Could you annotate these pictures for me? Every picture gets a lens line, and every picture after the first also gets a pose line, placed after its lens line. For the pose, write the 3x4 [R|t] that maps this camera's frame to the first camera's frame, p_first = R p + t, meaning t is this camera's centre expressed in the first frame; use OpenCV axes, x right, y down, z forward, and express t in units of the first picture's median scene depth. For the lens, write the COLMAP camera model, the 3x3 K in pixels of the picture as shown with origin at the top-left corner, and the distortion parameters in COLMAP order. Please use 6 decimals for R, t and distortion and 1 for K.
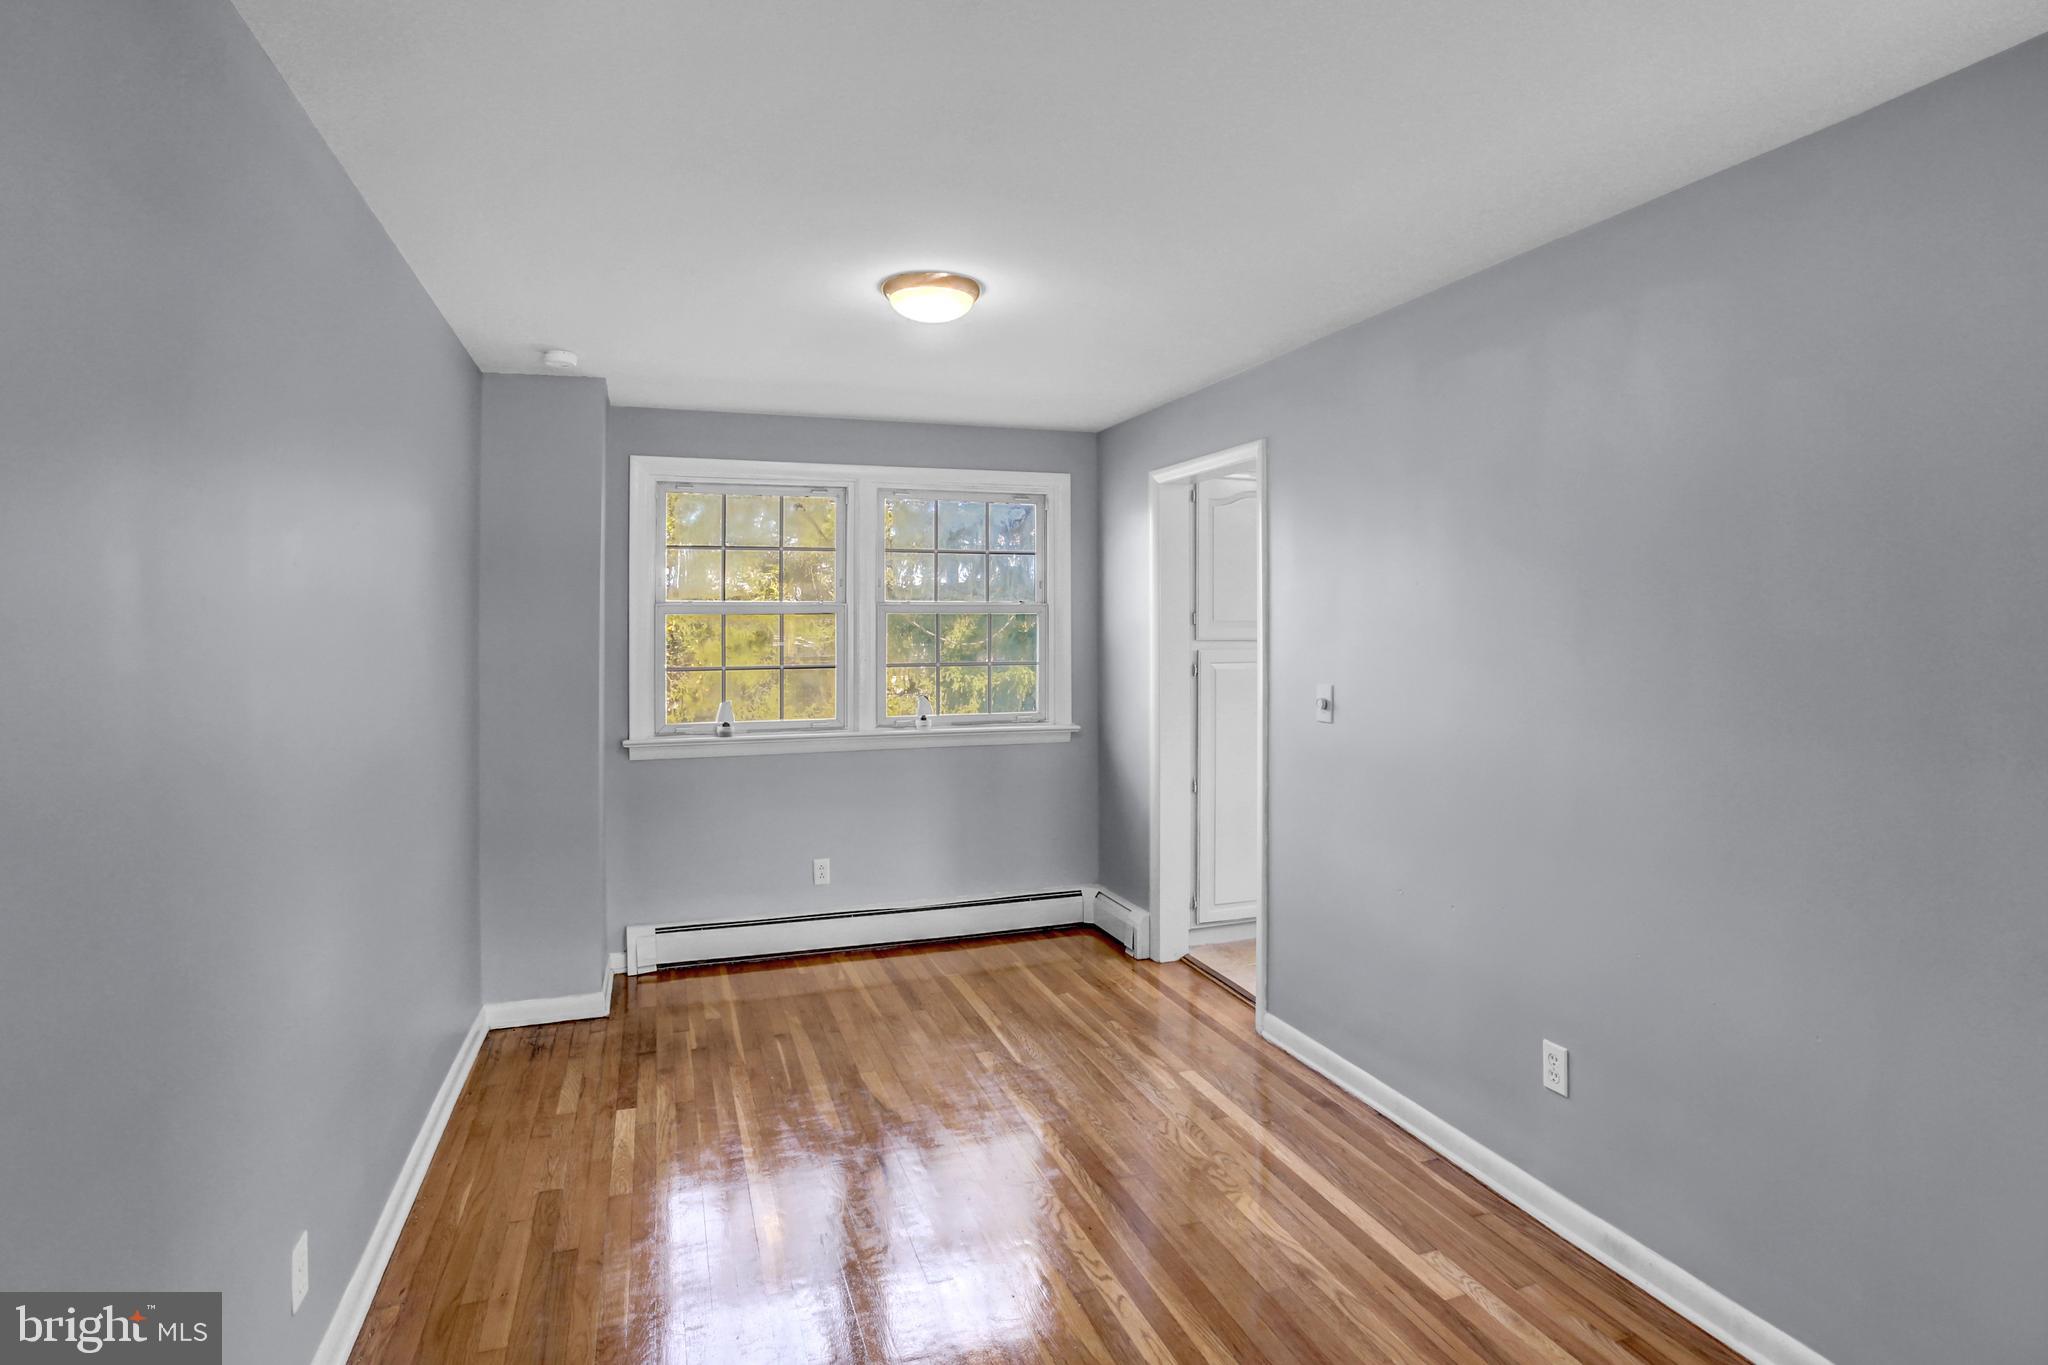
lens RADIAL K [[1048.5, 0, 1031.9], [0, 1048.5, 615.9], [0, 0, 1]] dist [-0.072139, 0.031349]
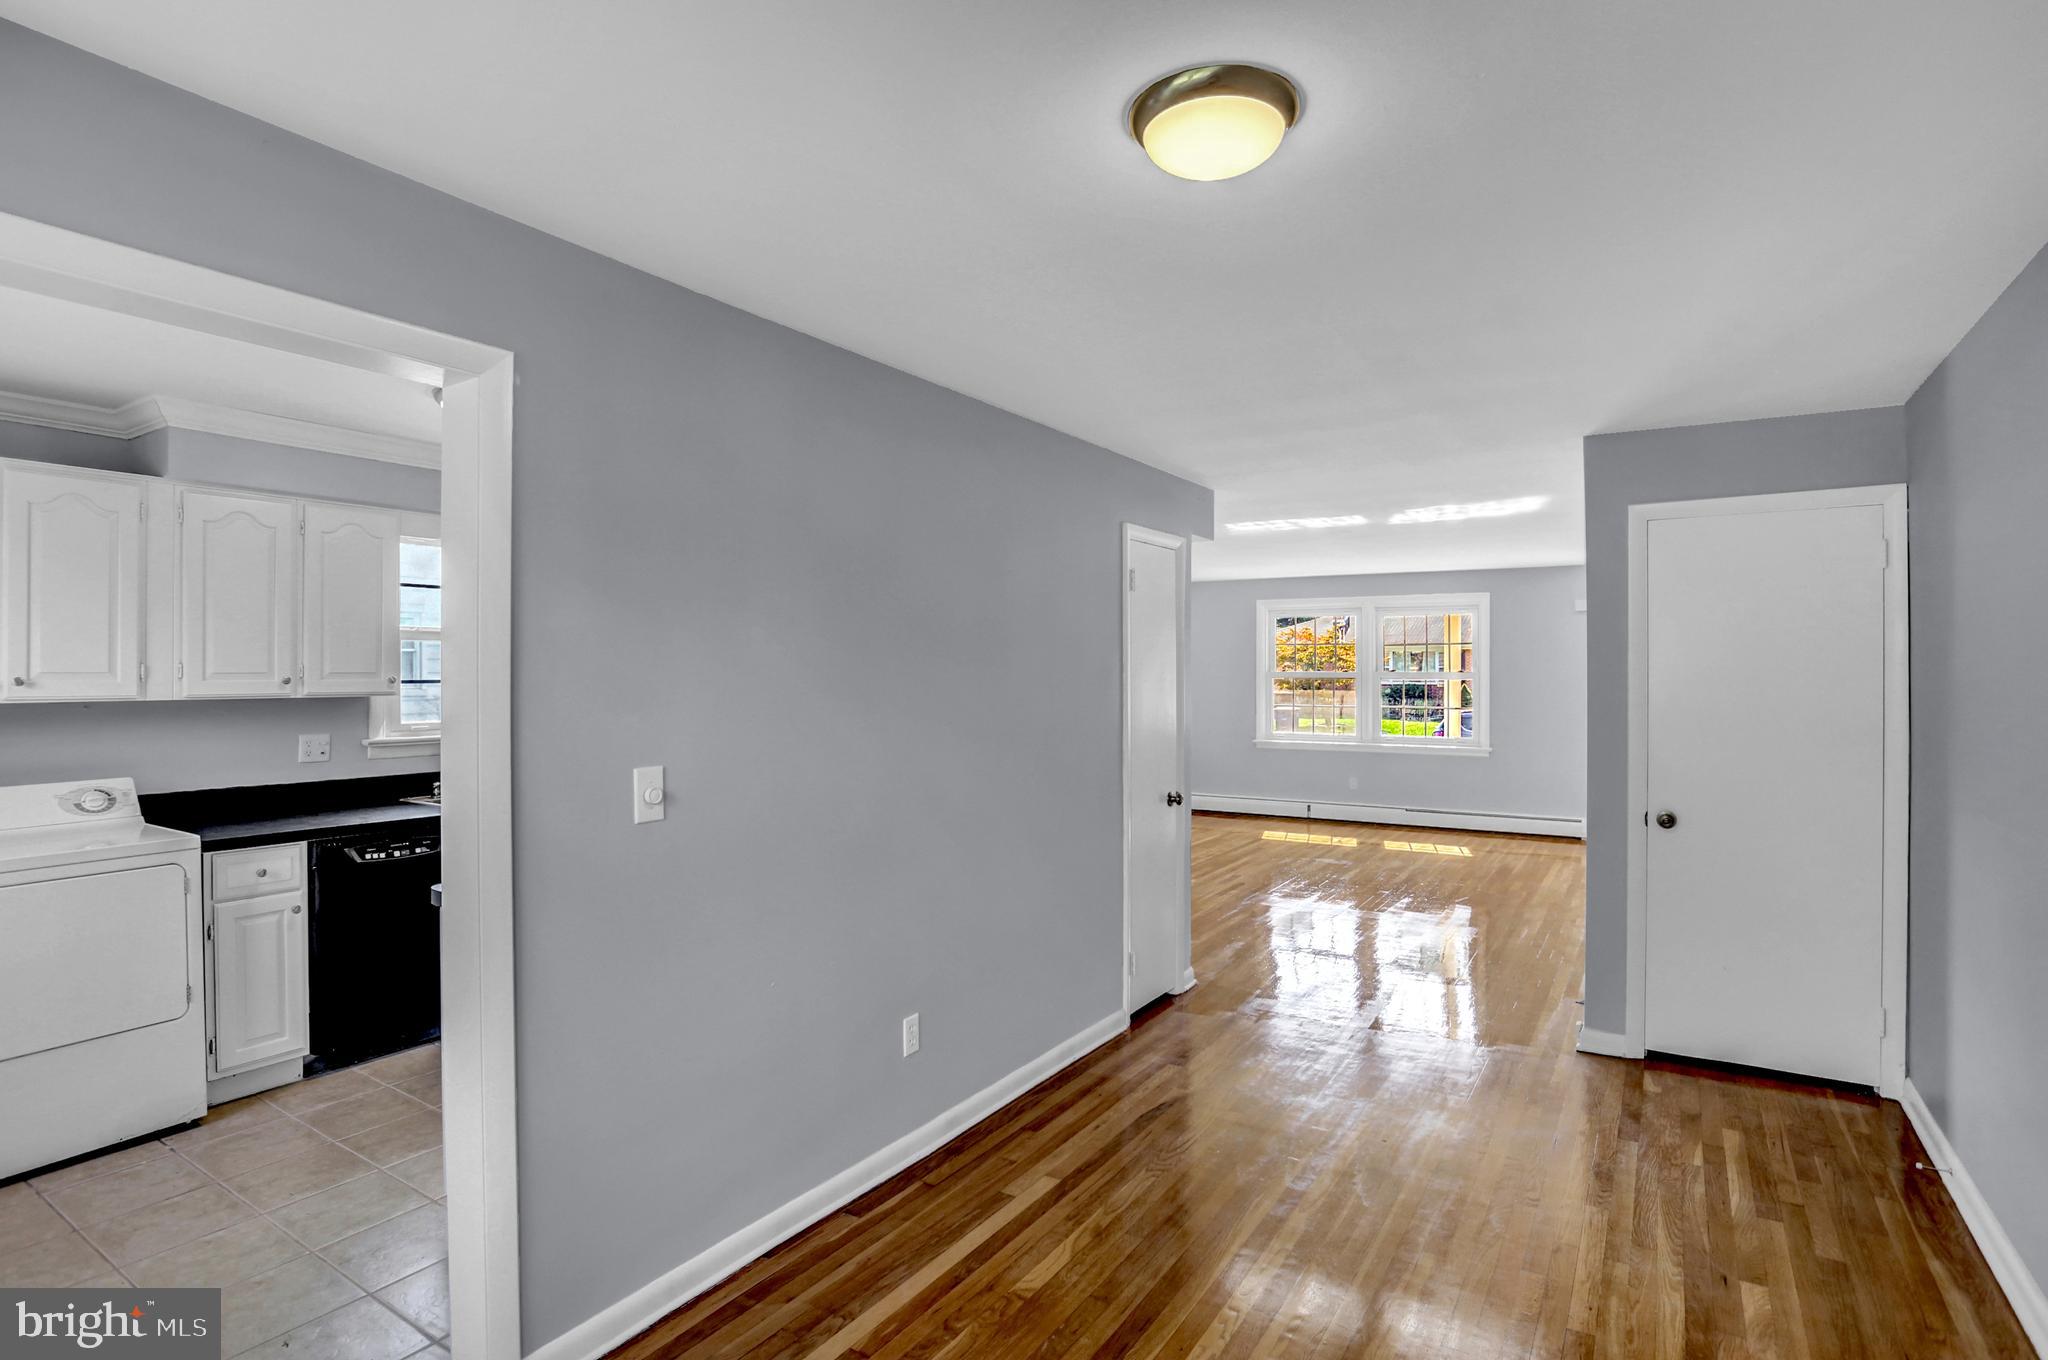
lens RADIAL K [[1025.6, 0, 1019.7], [0, 1025.6, 671.5], [0, 0, 1]] dist [-0.068055, 0.027271]
pose [[-0.606996, 0.004617, 0.794691, -0.391833], [-0.004985, 0.999941, -0.009617, 0.006830], [-0.794689, -0.009799, -0.606938, 1.160913]]
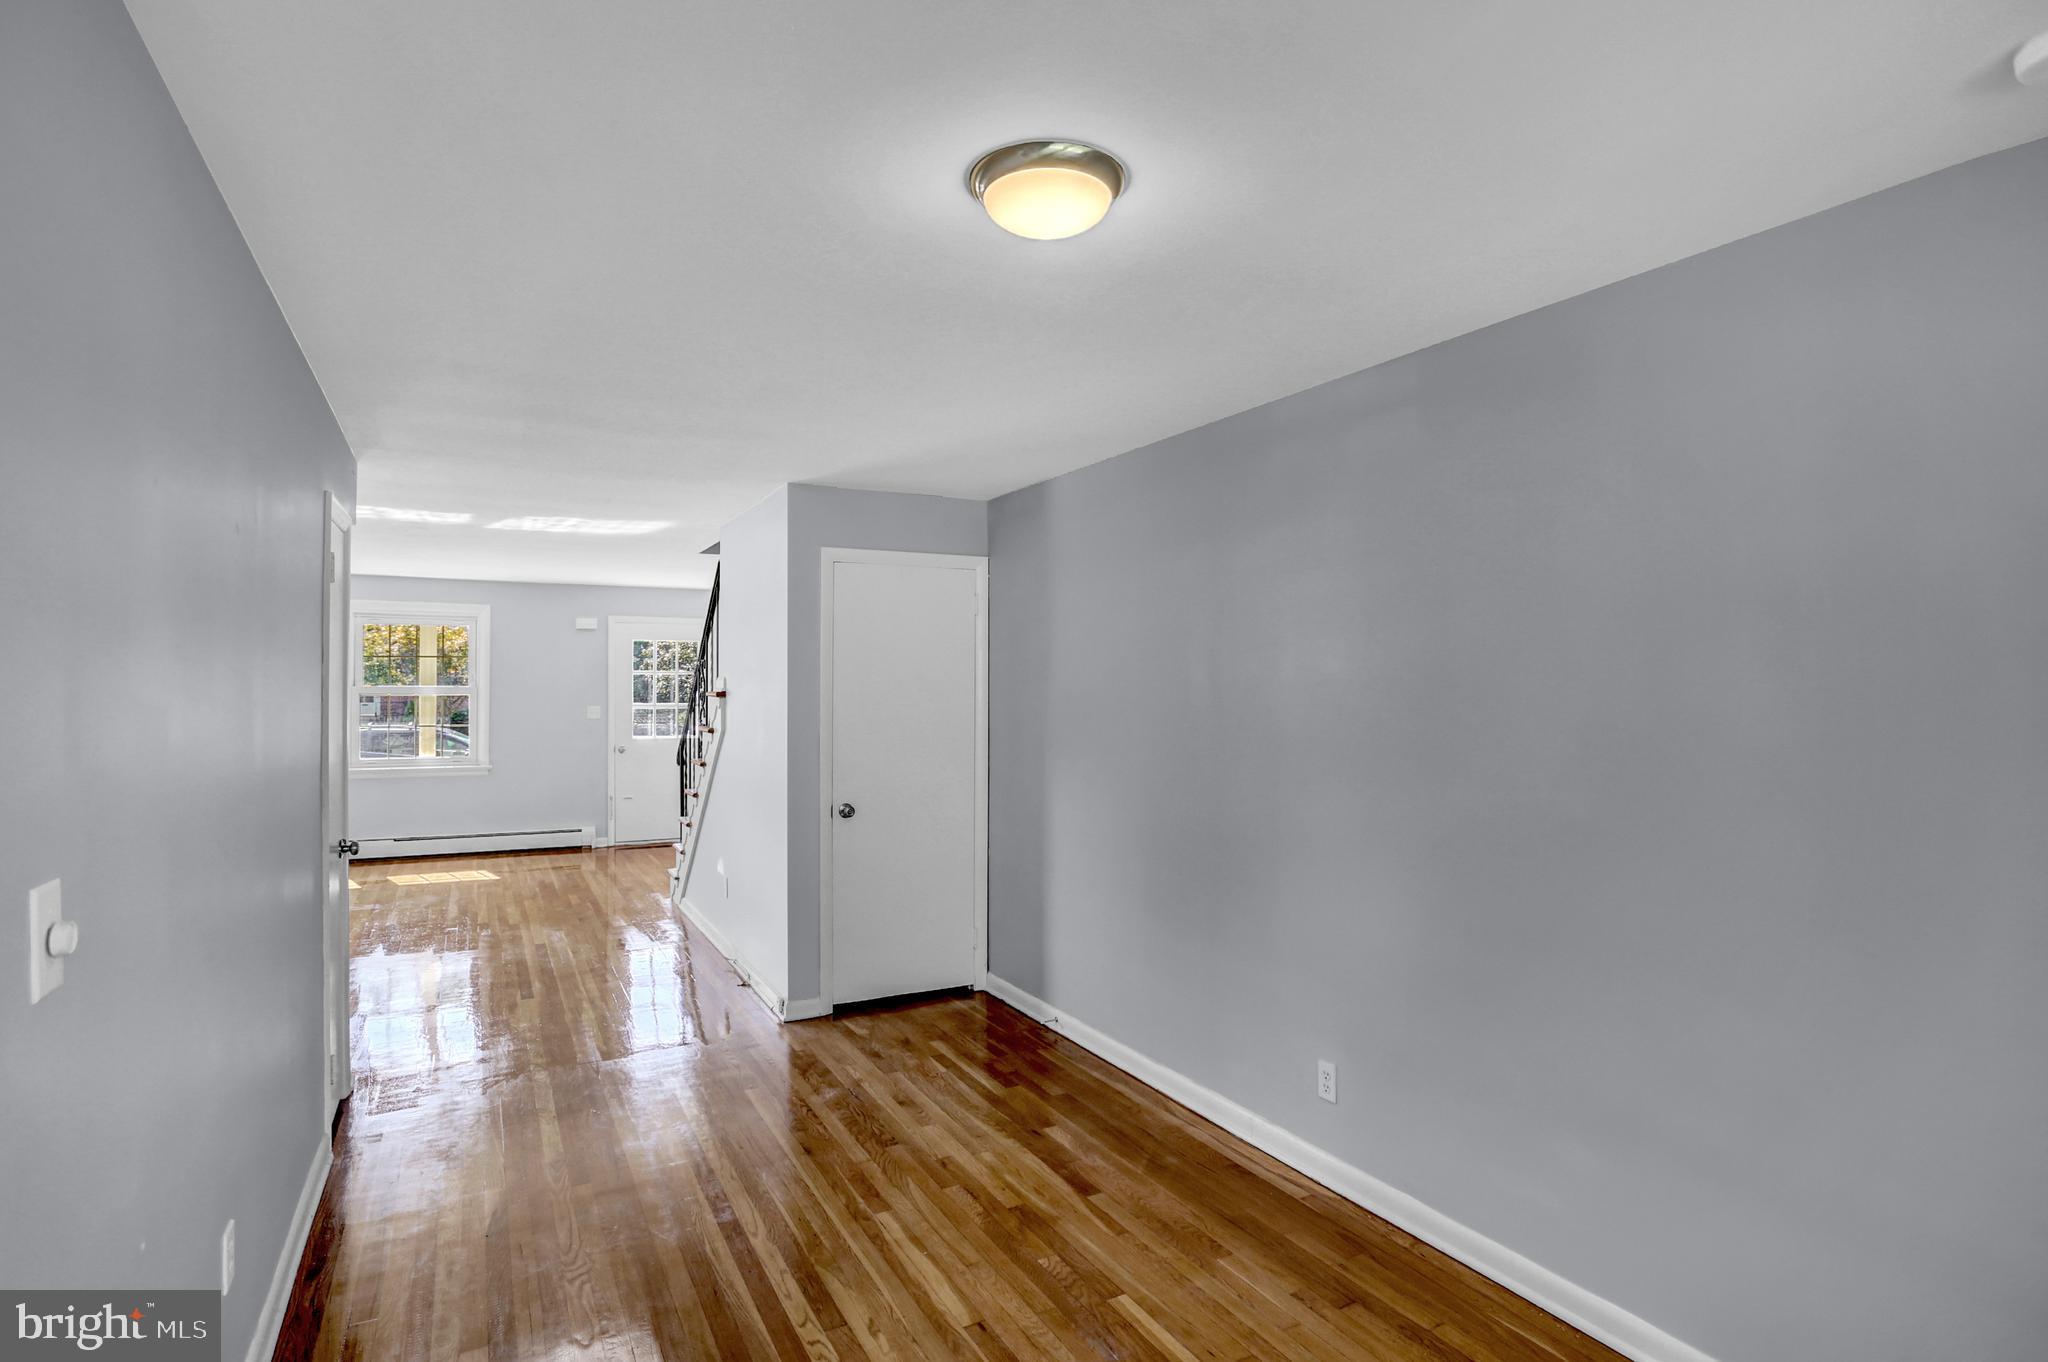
lens RADIAL K [[1034.2, 0, 1024.3], [0, 1034.2, 682.5], [0, 0, 1]] dist [-0.077586, 0.043458]
pose [[-0.988502, 0.003034, -0.151178, 0.010824], [0.004839, 0.999921, -0.011569, 0.002202], [0.151131, -0.012168, -0.988439, 1.315845]]
